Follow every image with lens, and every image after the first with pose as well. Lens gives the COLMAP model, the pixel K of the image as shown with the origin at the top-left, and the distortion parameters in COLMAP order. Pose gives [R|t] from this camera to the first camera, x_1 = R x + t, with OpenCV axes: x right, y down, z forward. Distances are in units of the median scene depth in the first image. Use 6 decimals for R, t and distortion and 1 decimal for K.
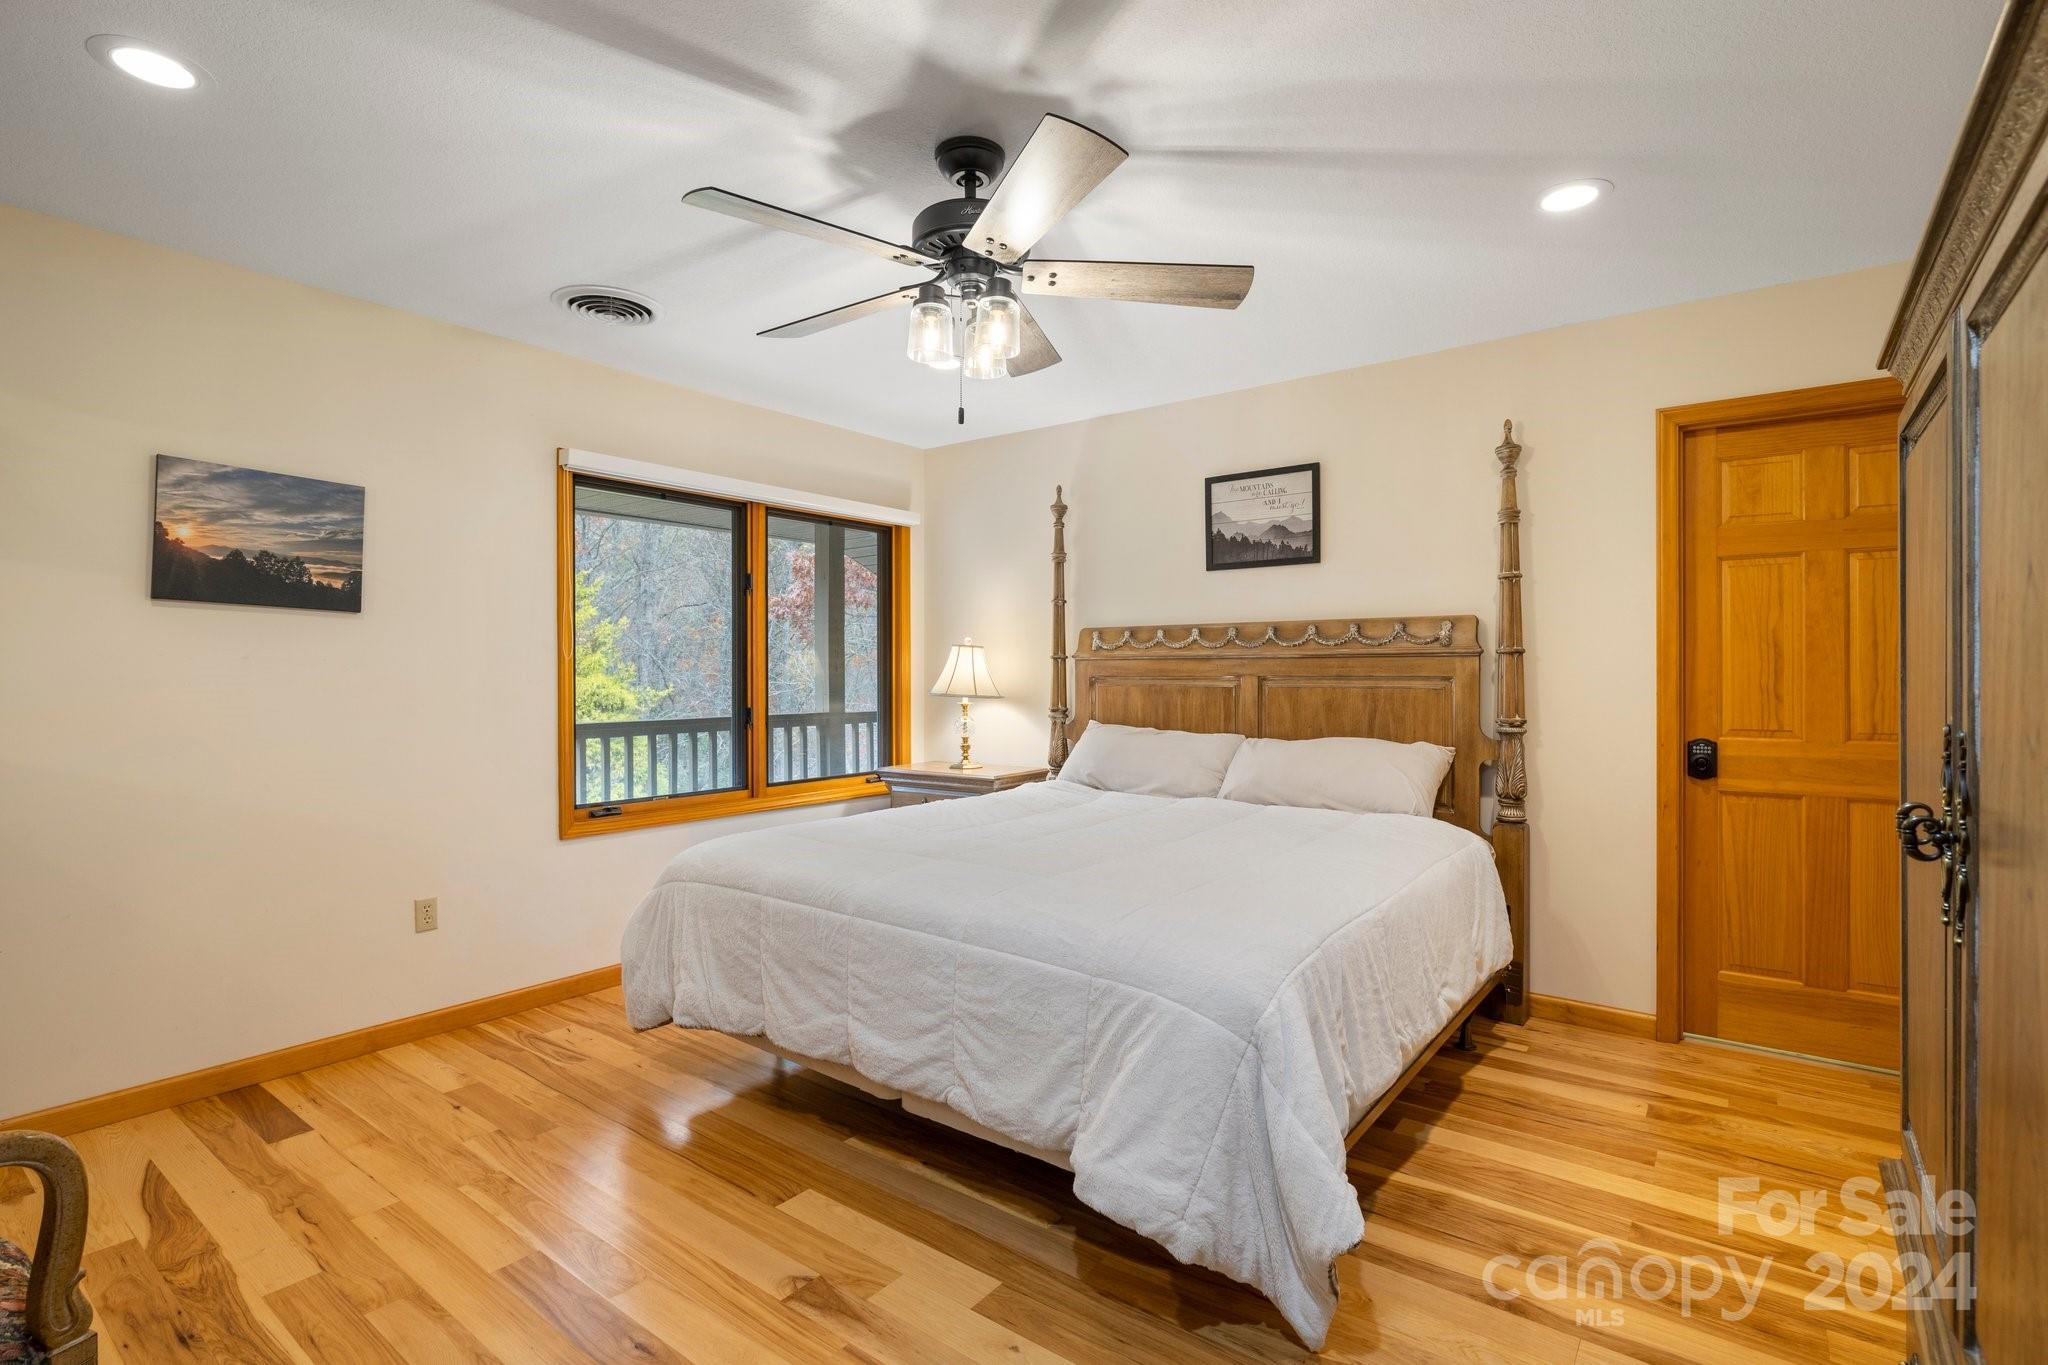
lens RADIAL K [[965.3, 0, 1024.0], [0, 965.3, 682.5], [0, 0, 1]] dist [0.002183, 0.000927]
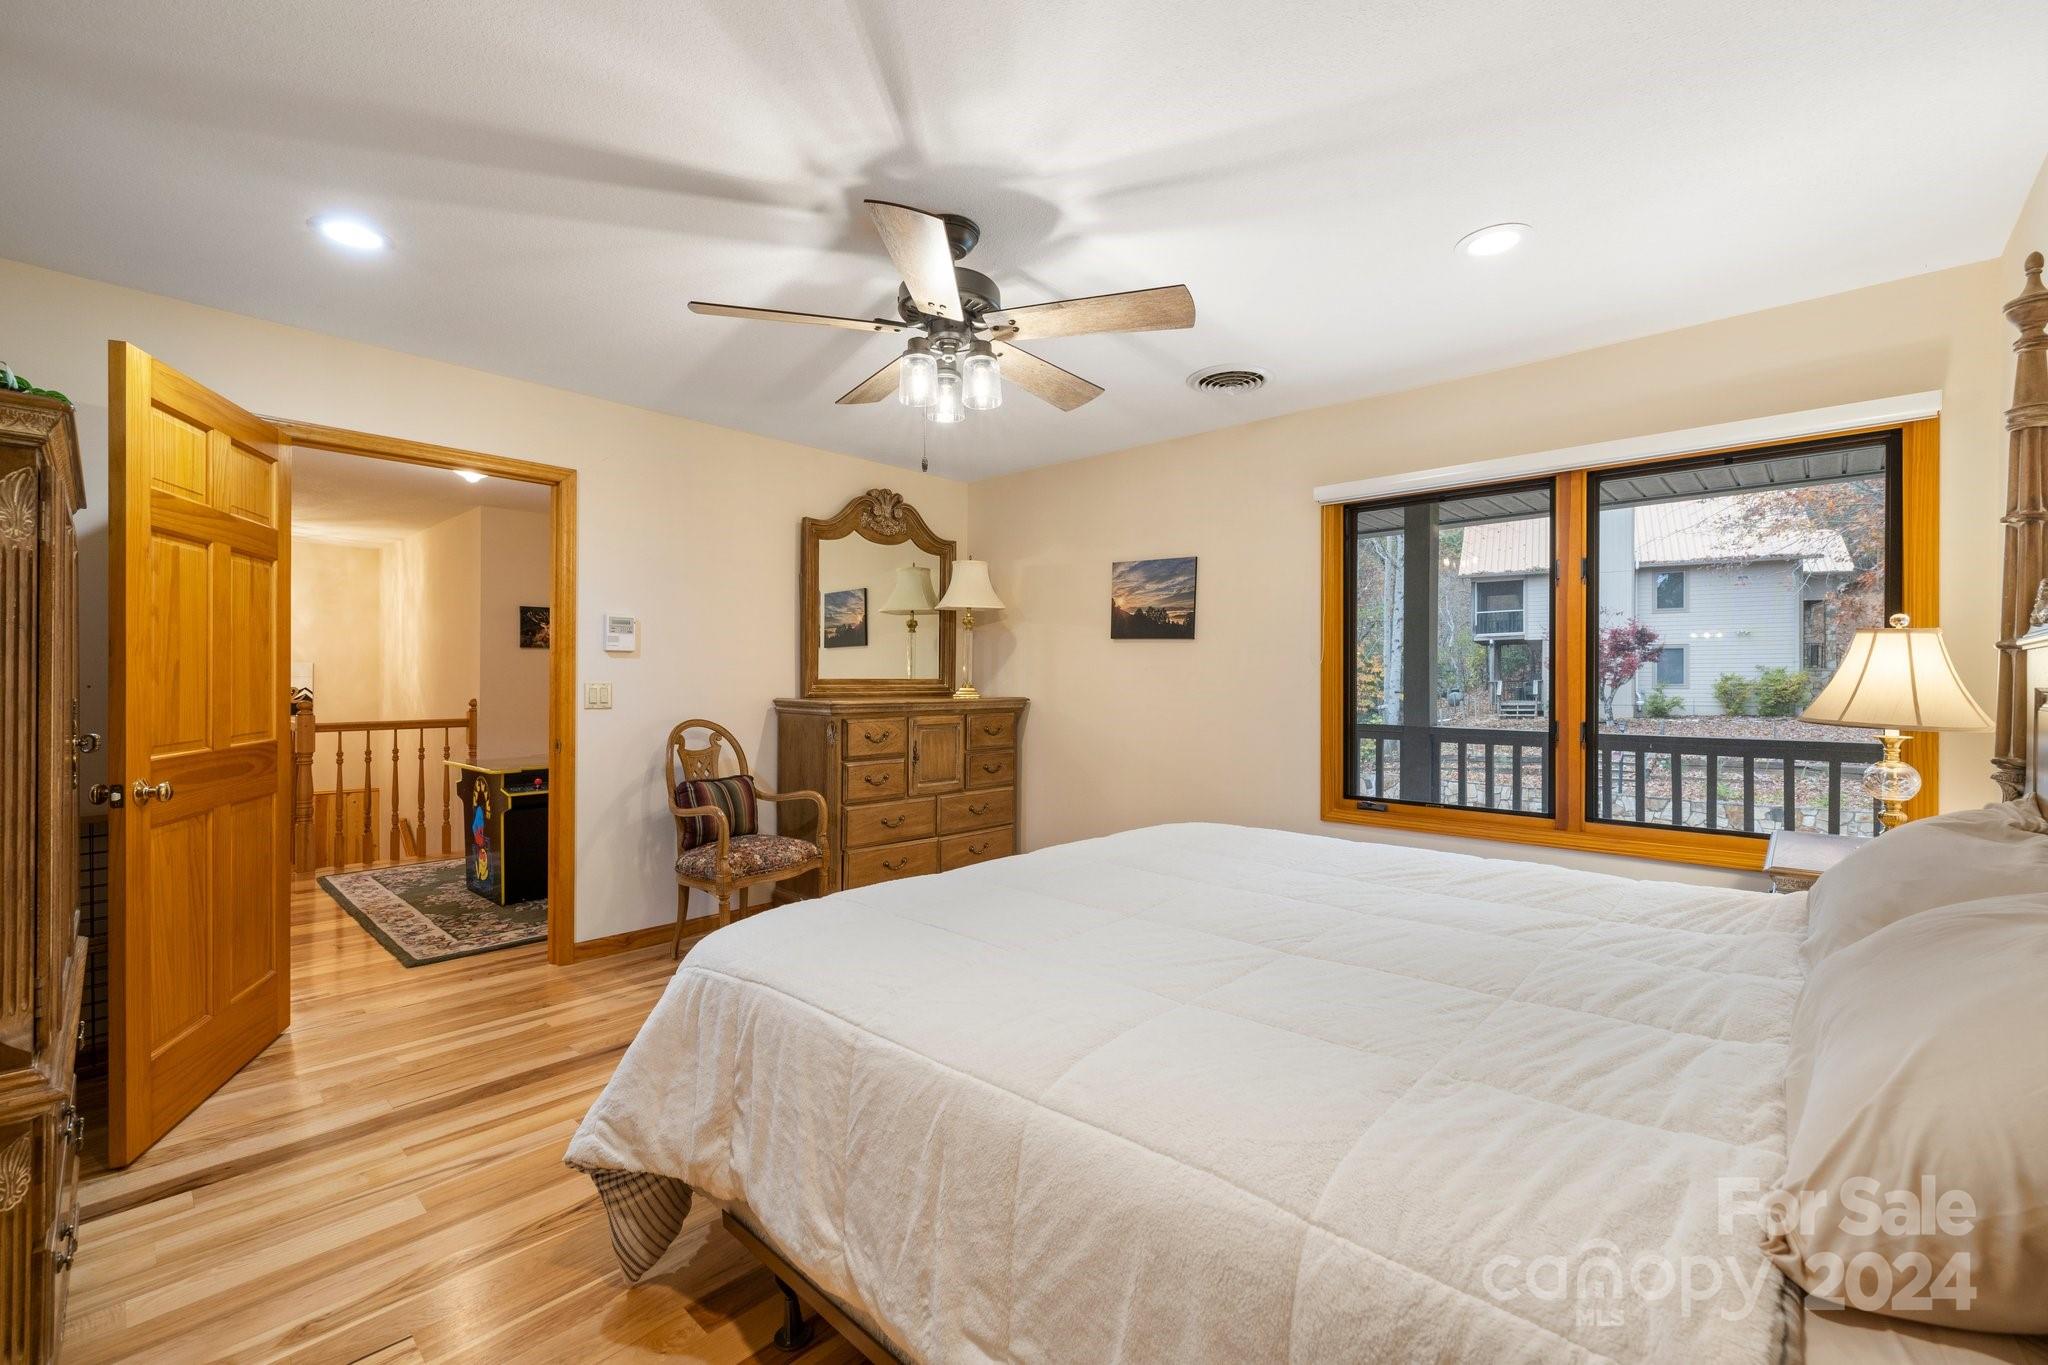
lens RADIAL K [[854.6, 0, 1027.4], [0, 854.6, 668.6], [0, 0, 1]] dist [-0.000646, -0.000192]
pose [[-0.090648, -0.008794, -0.995844, 0.705619], [-0.010002, 0.999919, -0.007920, -0.012222], [0.995833, 0.009243, -0.090729, 0.887661]]
